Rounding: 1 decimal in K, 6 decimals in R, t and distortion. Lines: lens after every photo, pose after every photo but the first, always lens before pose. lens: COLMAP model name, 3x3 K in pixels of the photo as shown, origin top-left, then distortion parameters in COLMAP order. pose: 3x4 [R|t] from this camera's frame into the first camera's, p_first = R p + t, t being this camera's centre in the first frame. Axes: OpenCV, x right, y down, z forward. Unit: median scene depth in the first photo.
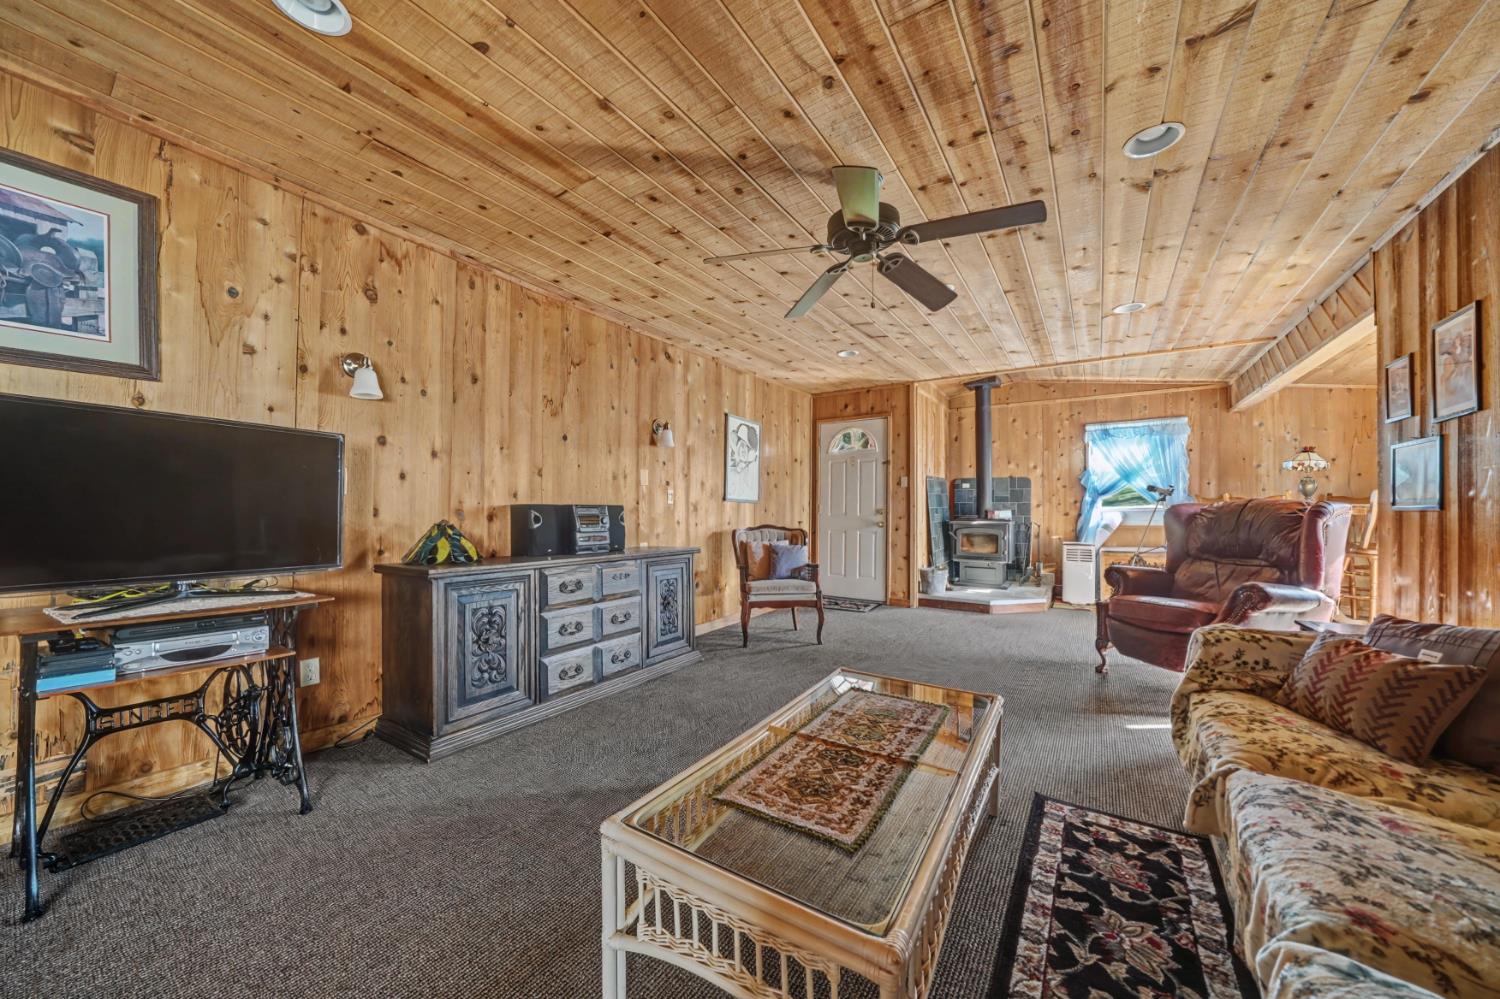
lens RADIAL K [[523.4, 0, 750.7], [0, 523.4, 501.3], [0, 0, 1]] dist [-0.018260, -0.000138]
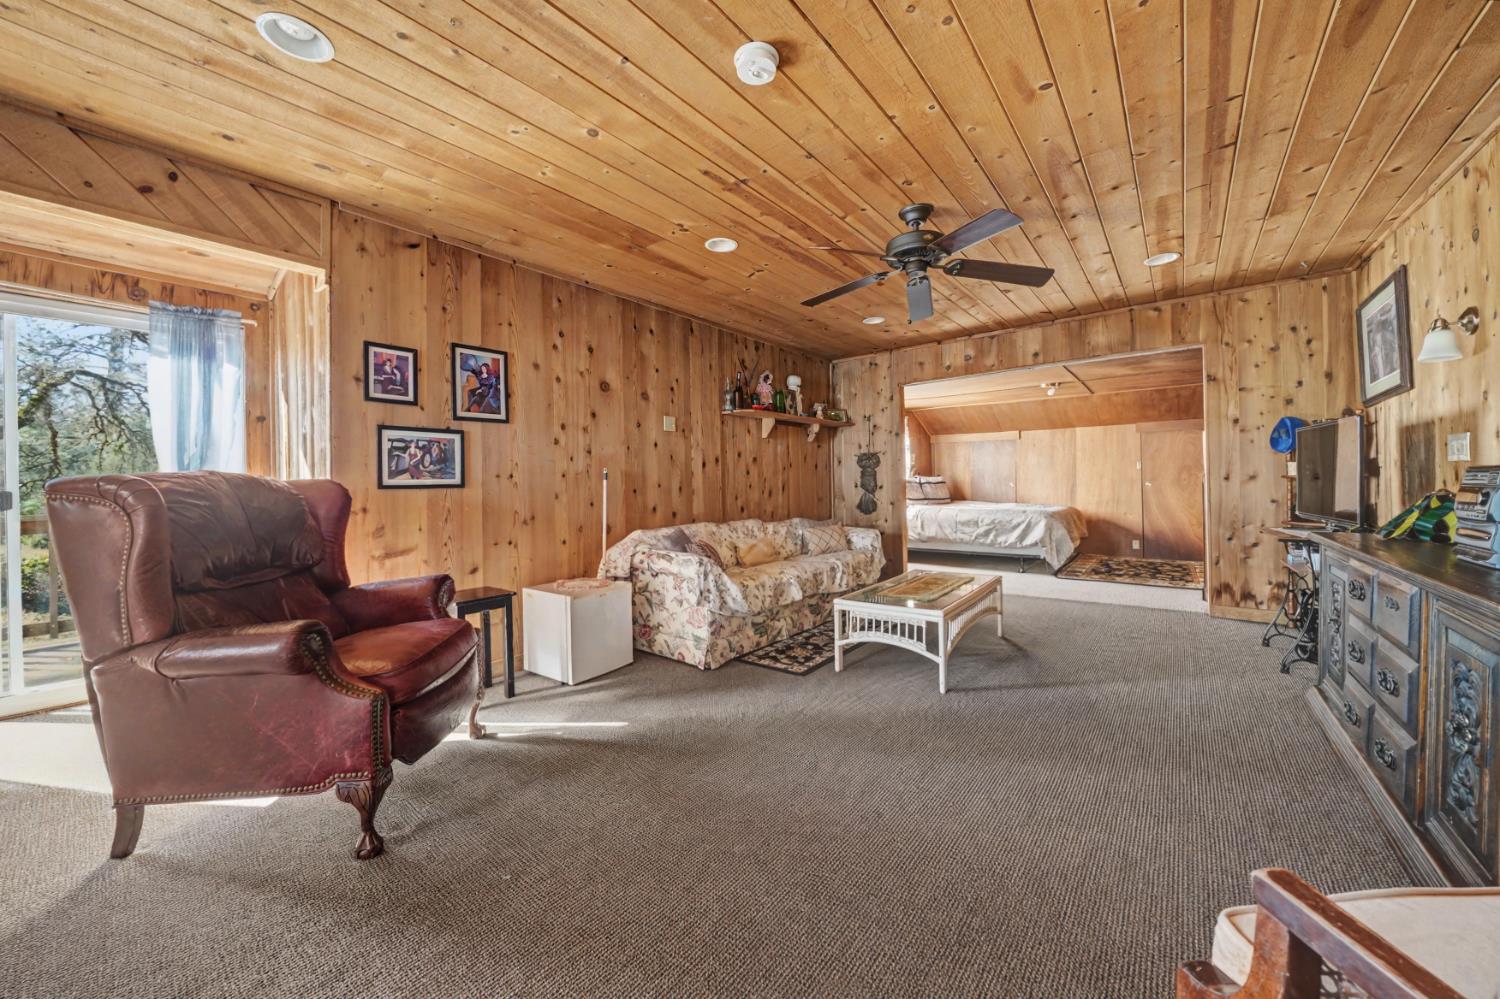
lens RADIAL K [[537.9, 0, 743.8], [0, 537.9, 486.2], [0, 0, 1]] dist [-0.027489, 0.003680]
pose [[-0.995153, 0.007904, 0.098019, 0.672311], [0.006817, 0.999912, -0.011415, 0.041139], [-0.098101, -0.010691, -0.995119, 3.046189]]
